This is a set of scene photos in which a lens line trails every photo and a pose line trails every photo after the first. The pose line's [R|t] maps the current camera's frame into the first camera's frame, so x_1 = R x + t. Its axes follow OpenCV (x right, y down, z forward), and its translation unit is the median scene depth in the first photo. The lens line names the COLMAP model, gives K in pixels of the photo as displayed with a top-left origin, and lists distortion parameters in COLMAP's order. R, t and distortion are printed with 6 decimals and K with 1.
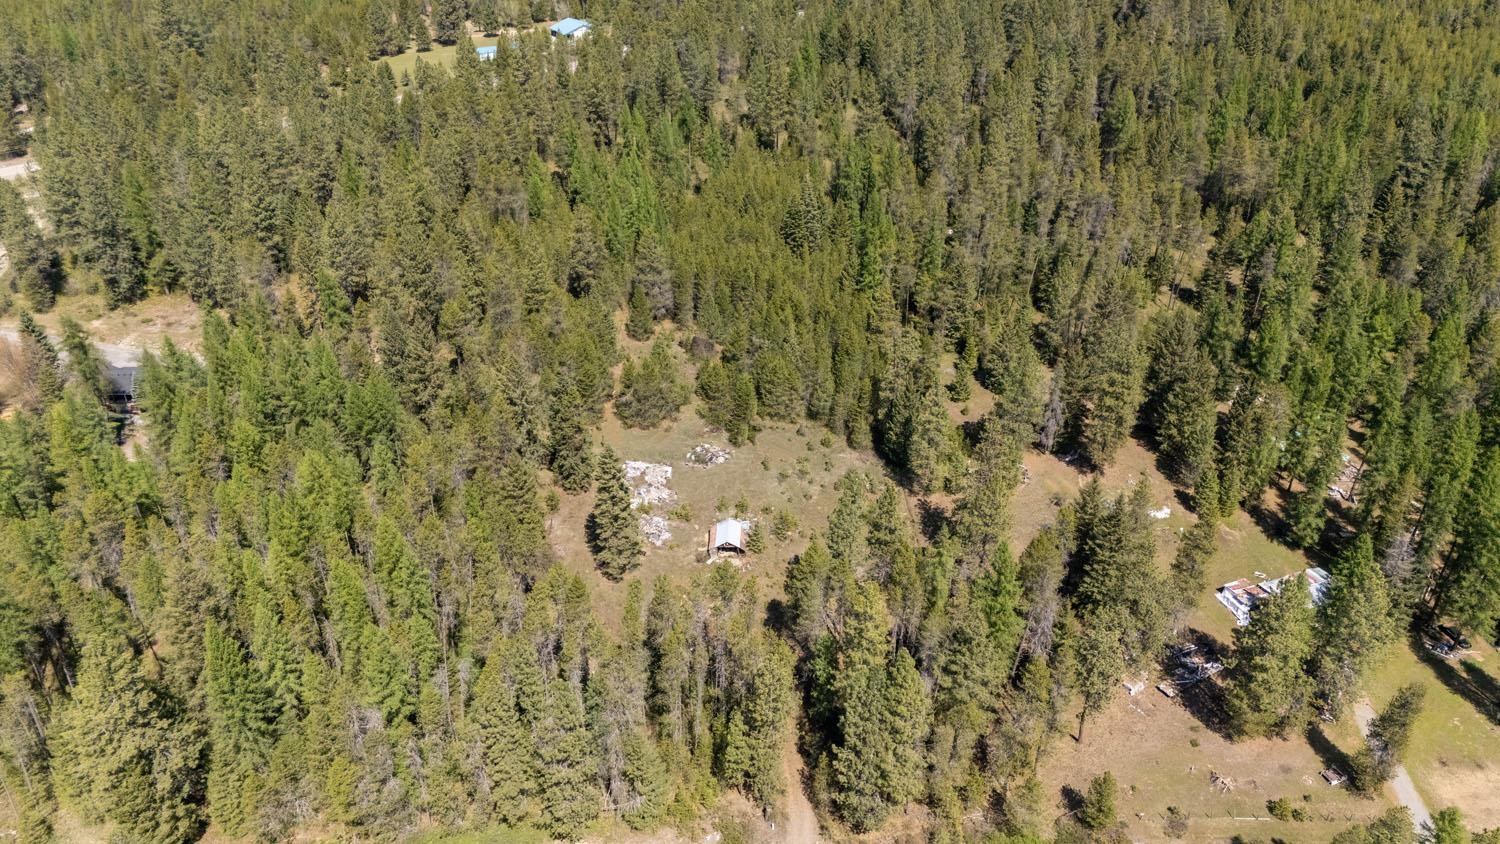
lens RADIAL K [[1095.2, 0, 757.7], [0, 1095.2, 431.5], [0, 0, 1]] dist [0.096773, -0.113753]
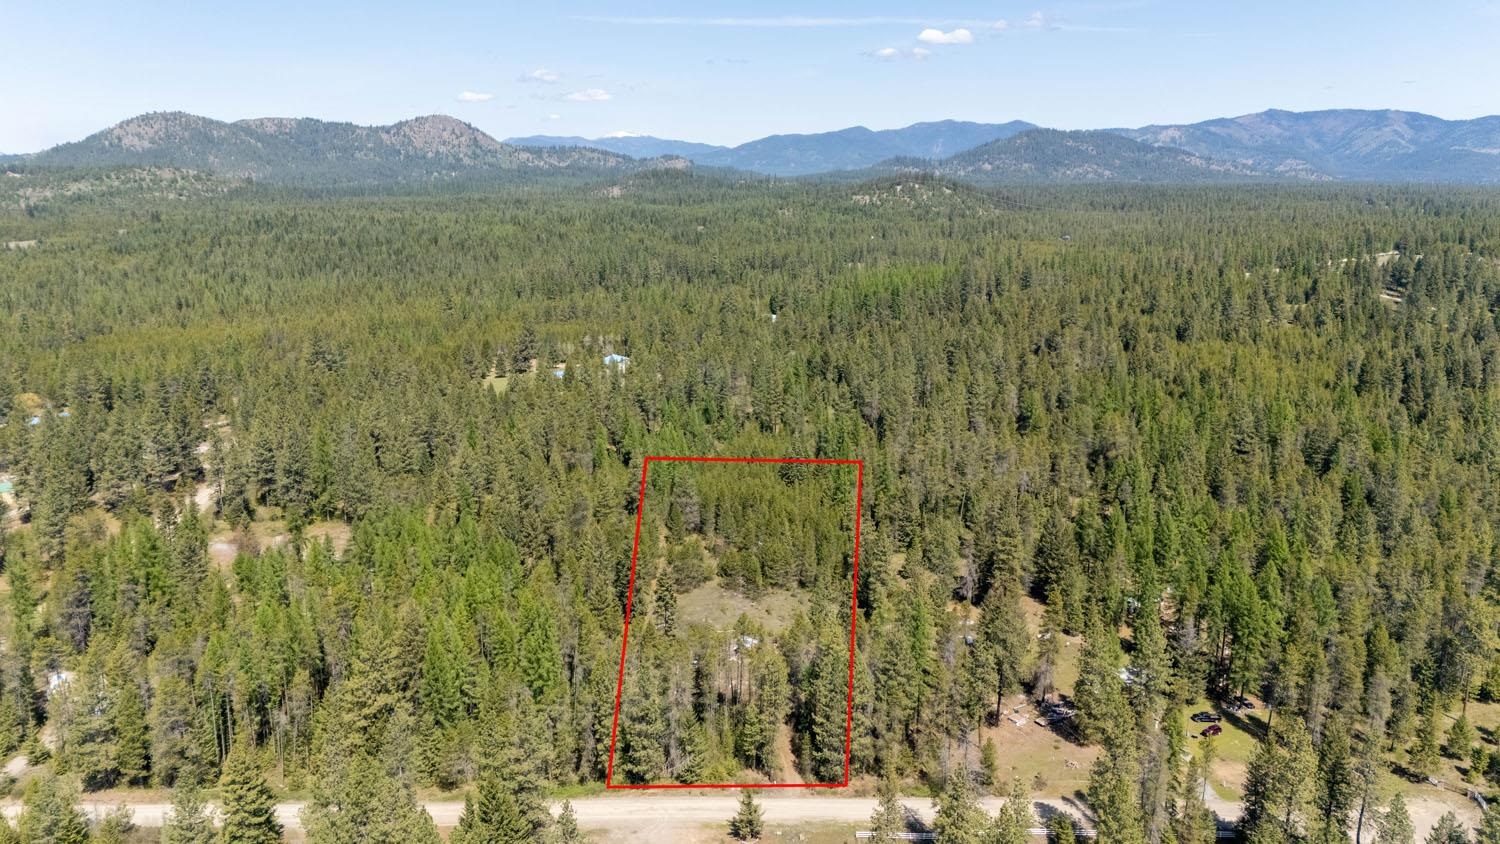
lens RADIAL K [[1095.2, 0, 757.7], [0, 1095.2, 431.5], [0, 0, 1]] dist [0.096773, -0.113753]
pose [[0.999999, -0.001591, 0.000495, -0.006236], [0.001666, 0.948827, -0.315792, 0.233039], [0.000033, 0.315792, 0.948828, -0.368742]]
